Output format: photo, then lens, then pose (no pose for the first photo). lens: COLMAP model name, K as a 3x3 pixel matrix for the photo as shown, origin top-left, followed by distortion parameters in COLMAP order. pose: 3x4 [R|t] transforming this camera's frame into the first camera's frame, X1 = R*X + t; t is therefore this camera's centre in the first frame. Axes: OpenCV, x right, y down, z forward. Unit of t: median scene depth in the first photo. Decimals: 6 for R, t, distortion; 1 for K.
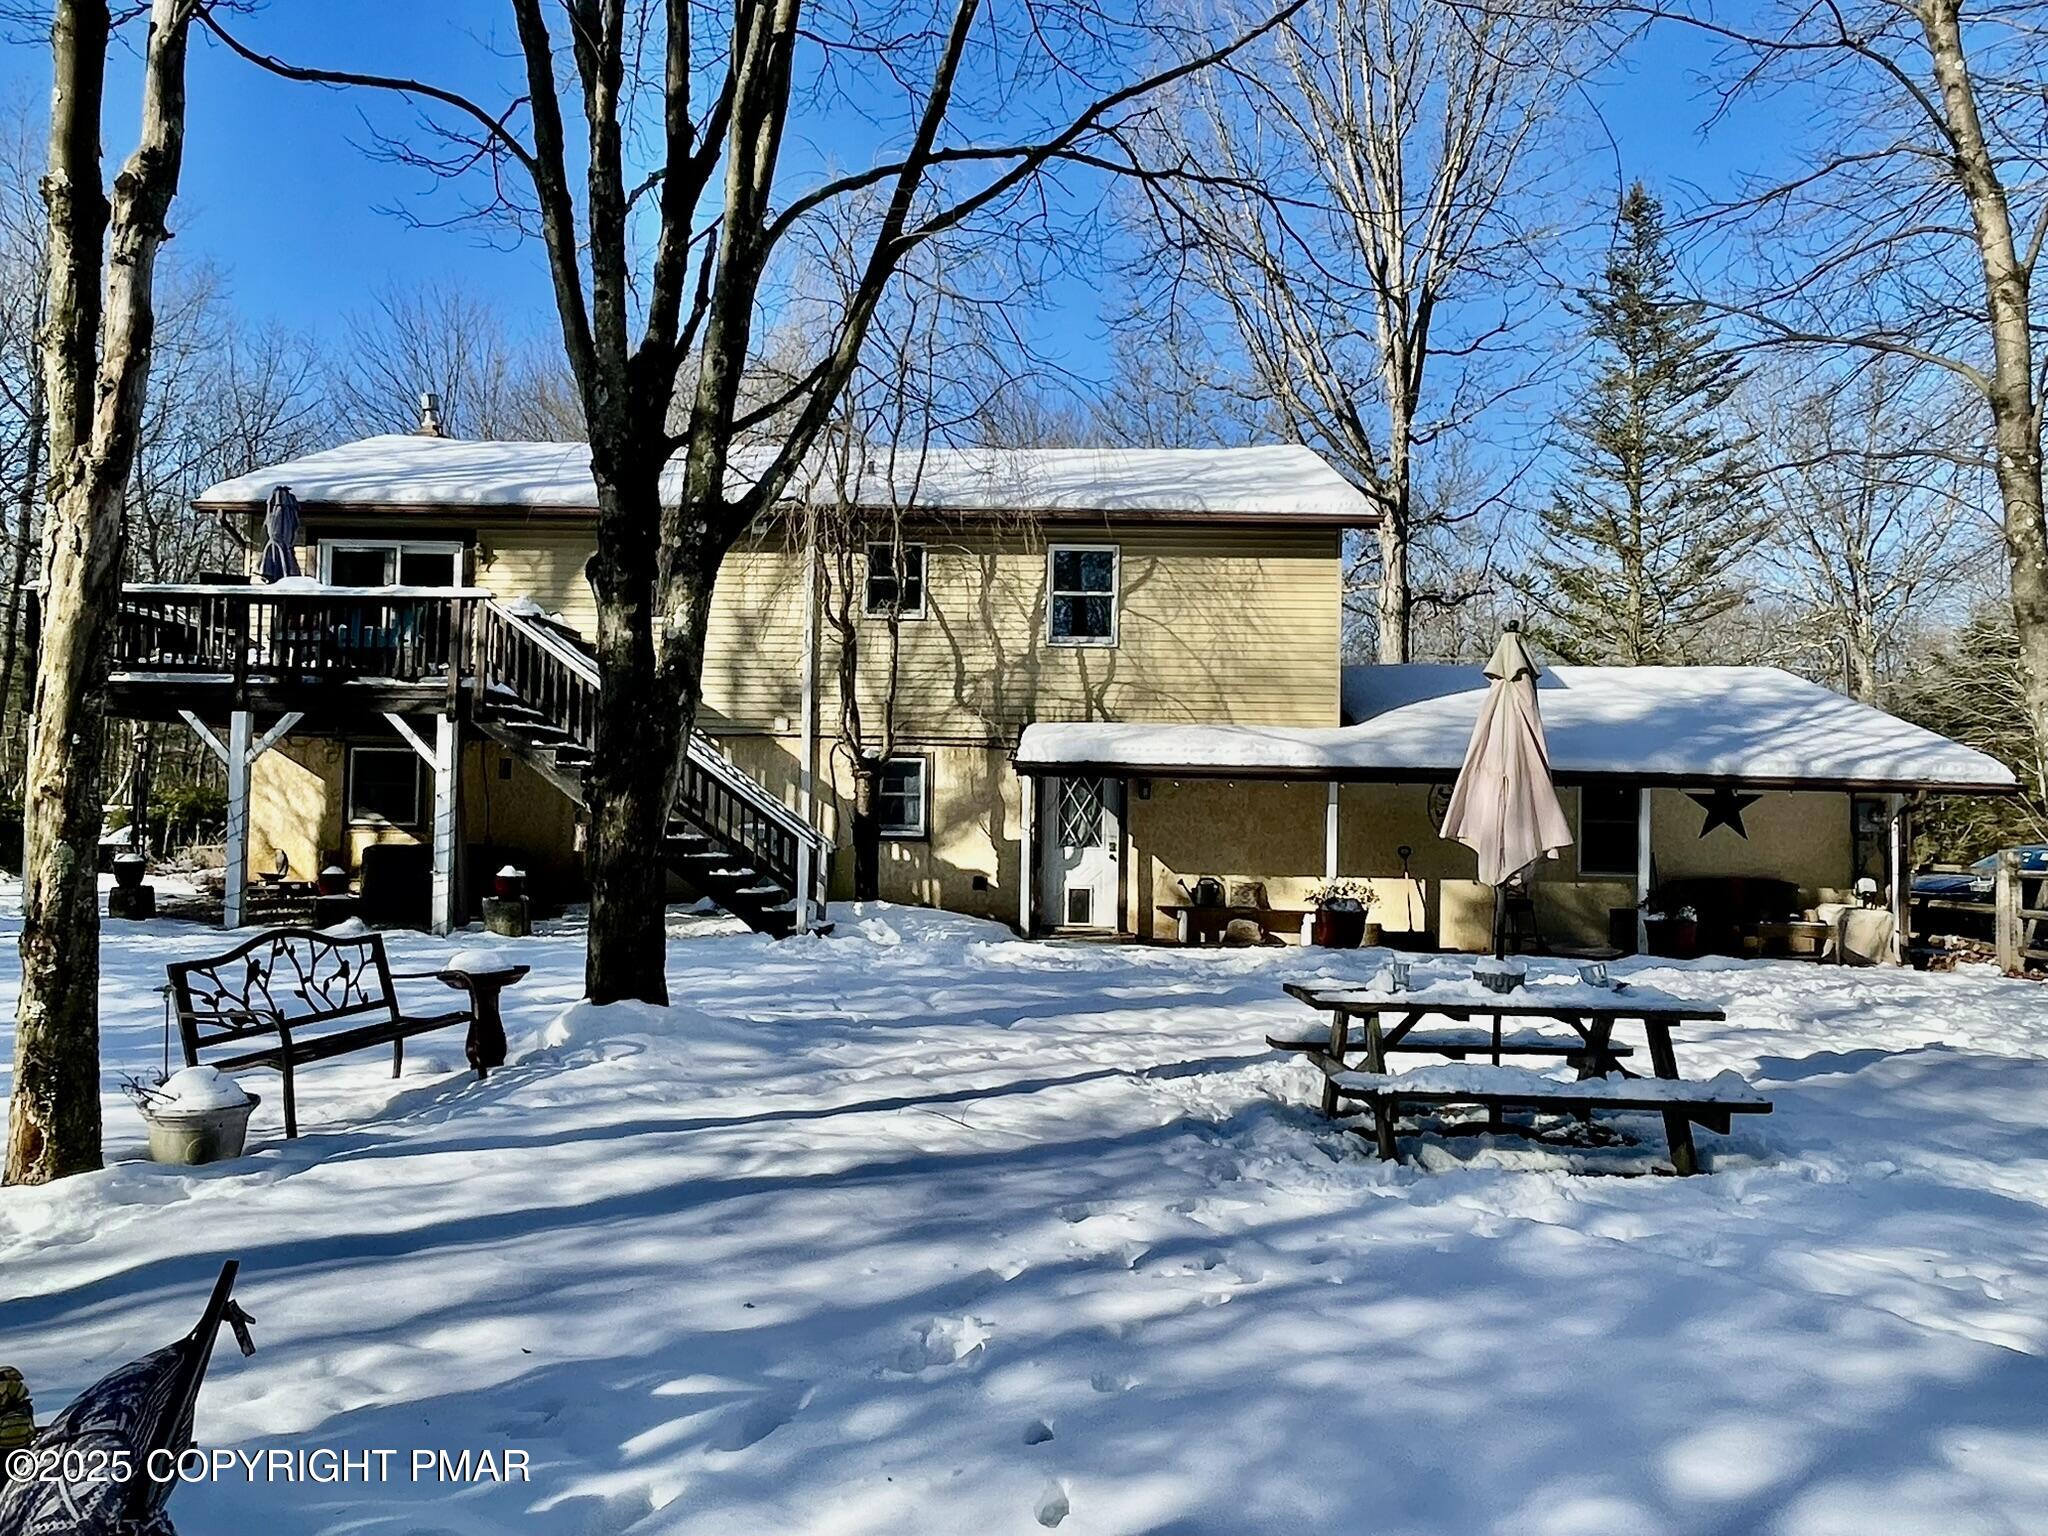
lens RADIAL K [[1436.8, 0, 1015.4], [0, 1436.8, 766.7], [0, 0, 1]] dist [0.000445, 0.005429]
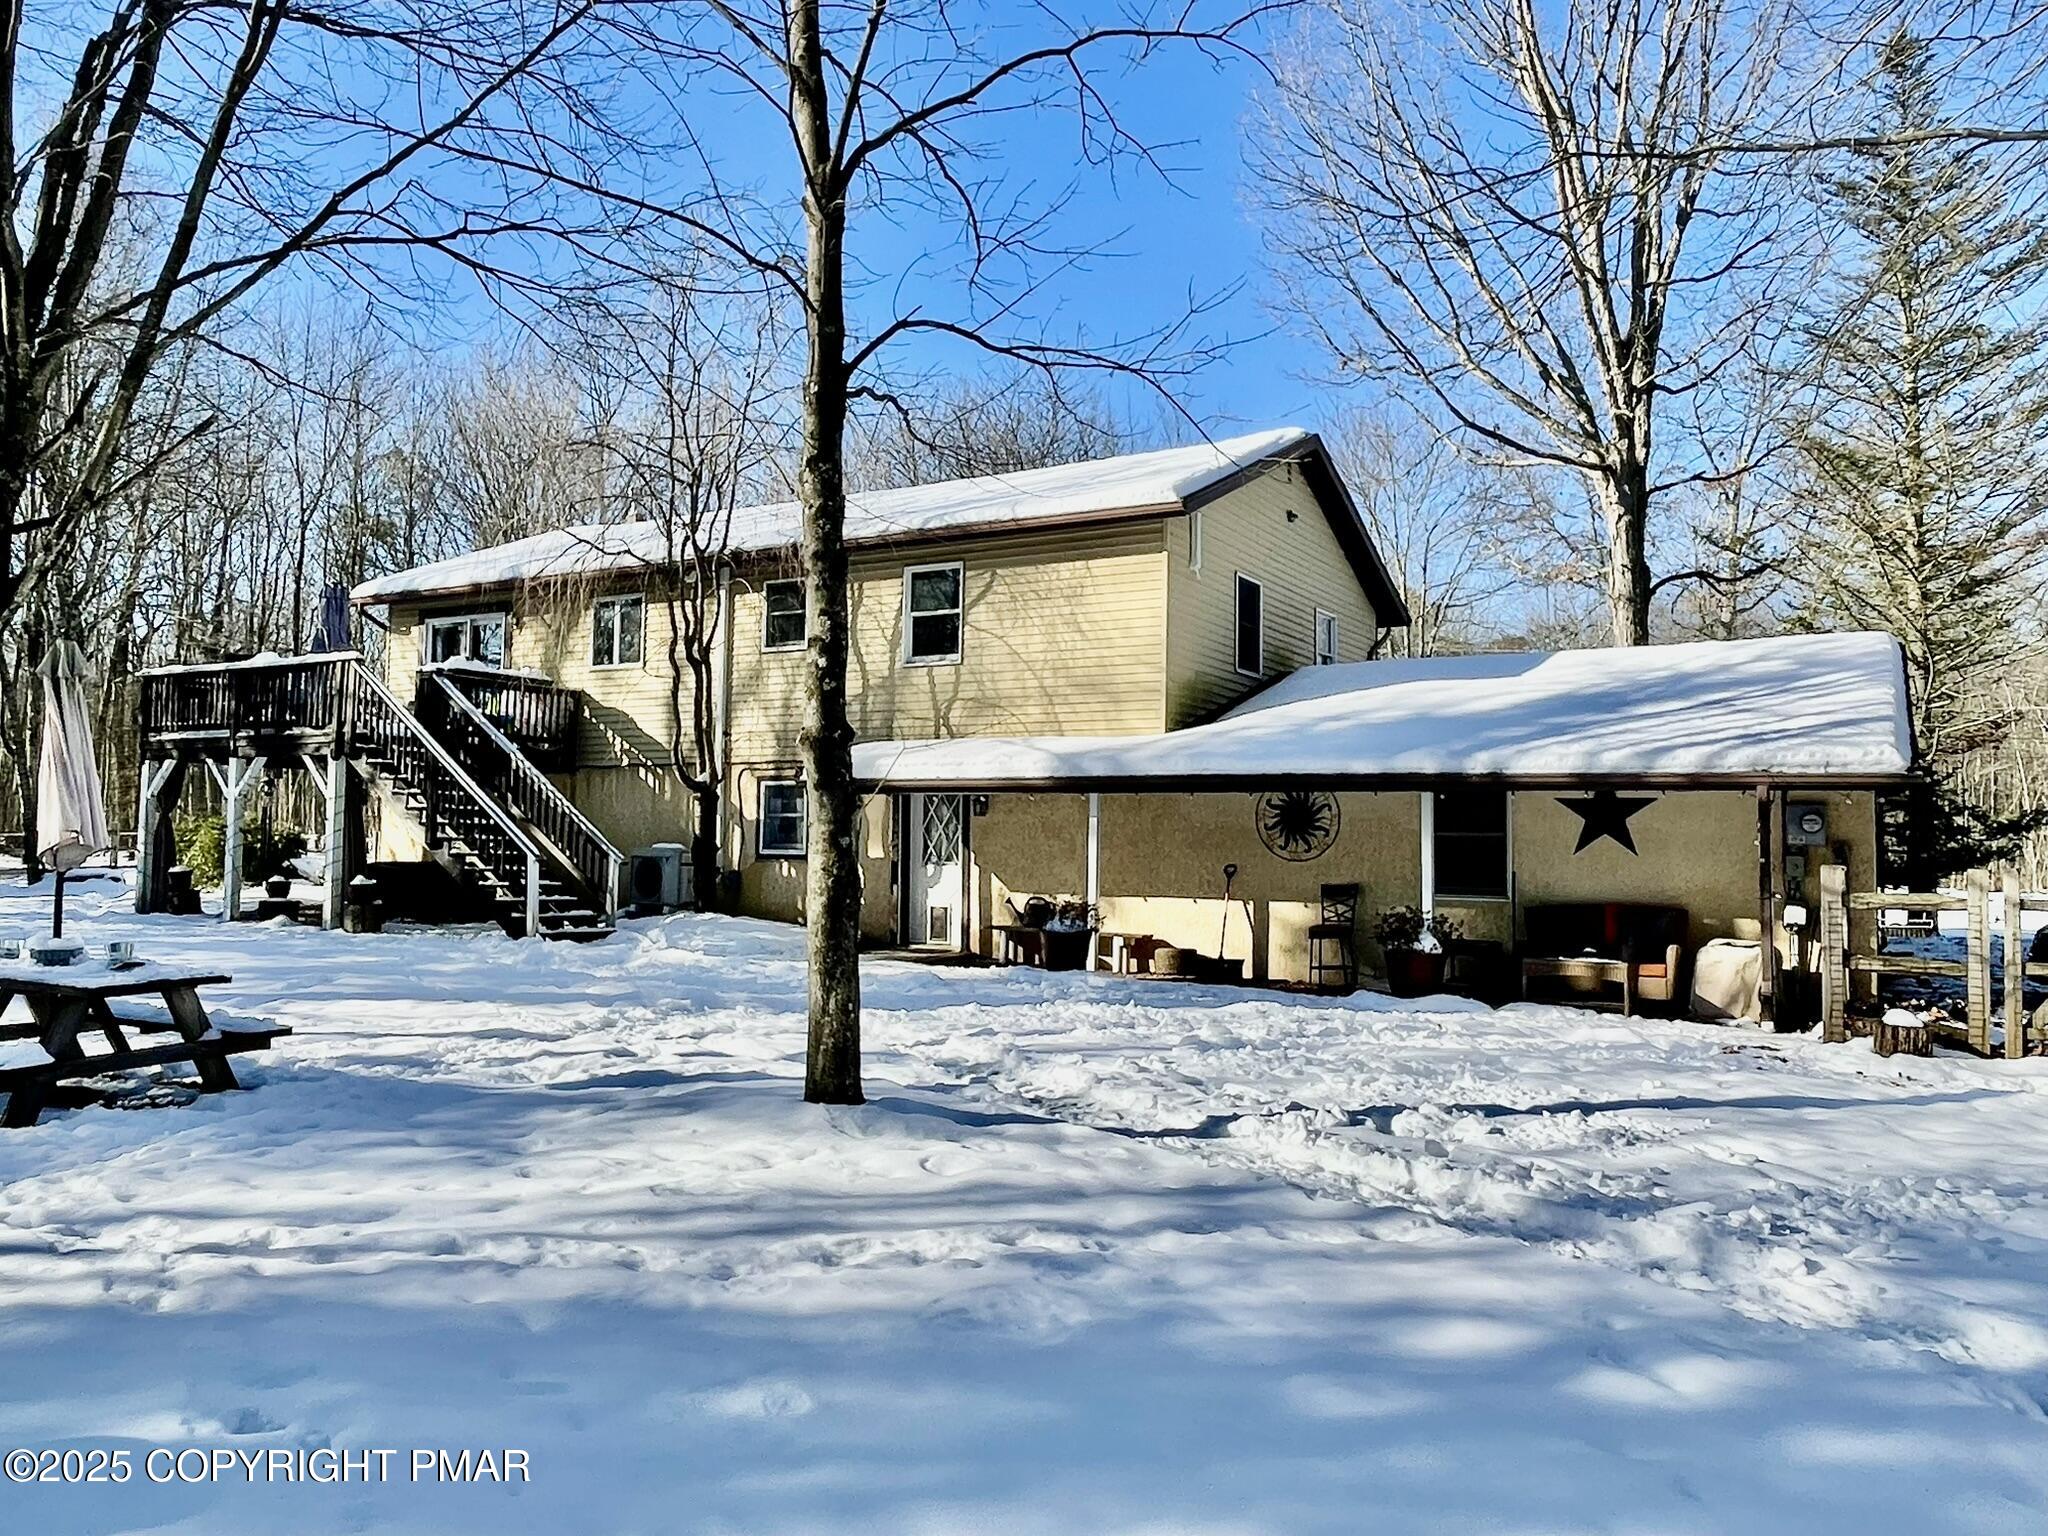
lens RADIAL K [[1436.8, 0, 1015.3], [0, 1436.8, 766.6], [0, 0, 1]] dist [0.000445, 0.005429]
pose [[0.878563, -0.031827, -0.476565, 0.575631], [0.019027, 0.999318, -0.031662, 0.020254], [0.477247, 0.018750, 0.878569, 0.146475]]
